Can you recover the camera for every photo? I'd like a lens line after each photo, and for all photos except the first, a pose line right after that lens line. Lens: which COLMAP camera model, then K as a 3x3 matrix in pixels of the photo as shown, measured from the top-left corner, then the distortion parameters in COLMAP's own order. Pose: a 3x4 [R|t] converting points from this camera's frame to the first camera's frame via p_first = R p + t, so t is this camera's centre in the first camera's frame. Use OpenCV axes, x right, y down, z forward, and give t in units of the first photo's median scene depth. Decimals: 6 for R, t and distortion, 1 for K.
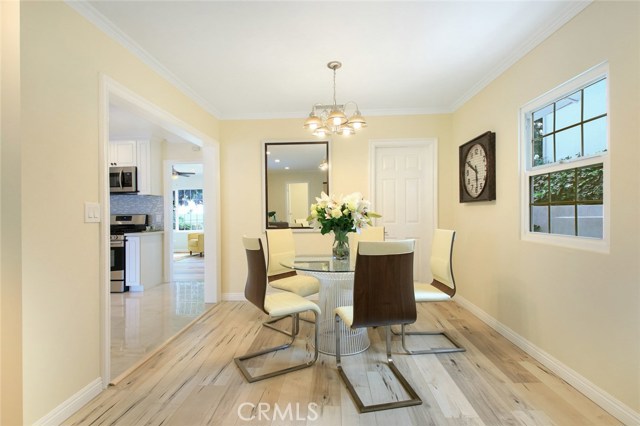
lens RADIAL K [[303.8, 0, 321.3], [0, 303.8, 213.1], [0, 0, 1]] dist [0.009070, -0.015503]
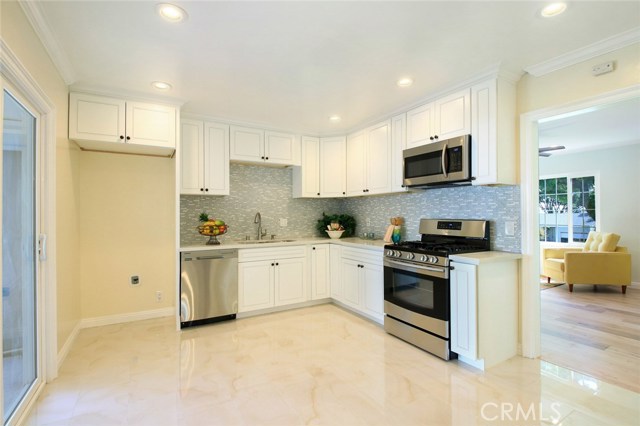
lens RADIAL K [[303.8, 0, 313.3], [0, 303.8, 207.3], [0, 0, 1]] dist [0.009070, -0.015503]
pose [[0.541957, -0.004688, -0.840393, -0.296979], [-0.007242, 0.999921, -0.010249, -0.011890], [0.840375, 0.011641, 0.541880, 0.460164]]
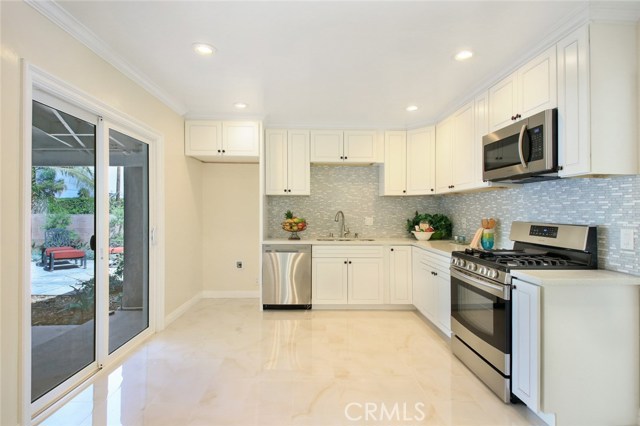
lens RADIAL K [[303.8, 0, 316.3], [0, 303.8, 207.4], [0, 0, 1]] dist [0.009070, -0.015503]
pose [[0.080985, 0.006682, -0.996693, -0.229808], [-0.009139, 0.999940, 0.005961, -0.019436], [0.996673, 0.008626, 0.081041, 0.648608]]
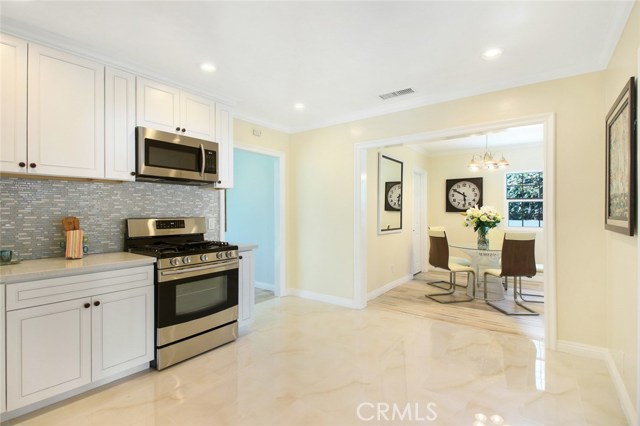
lens RADIAL K [[303.8, 0, 314.3], [0, 303.8, 214.1], [0, 0, 1]] dist [0.009070, -0.015503]
pose [[0.554164, 0.012885, 0.832308, -1.020414], [-0.004929, 0.999913, -0.012198, 0.003462], [-0.832393, 0.002657, 0.554179, 0.472899]]
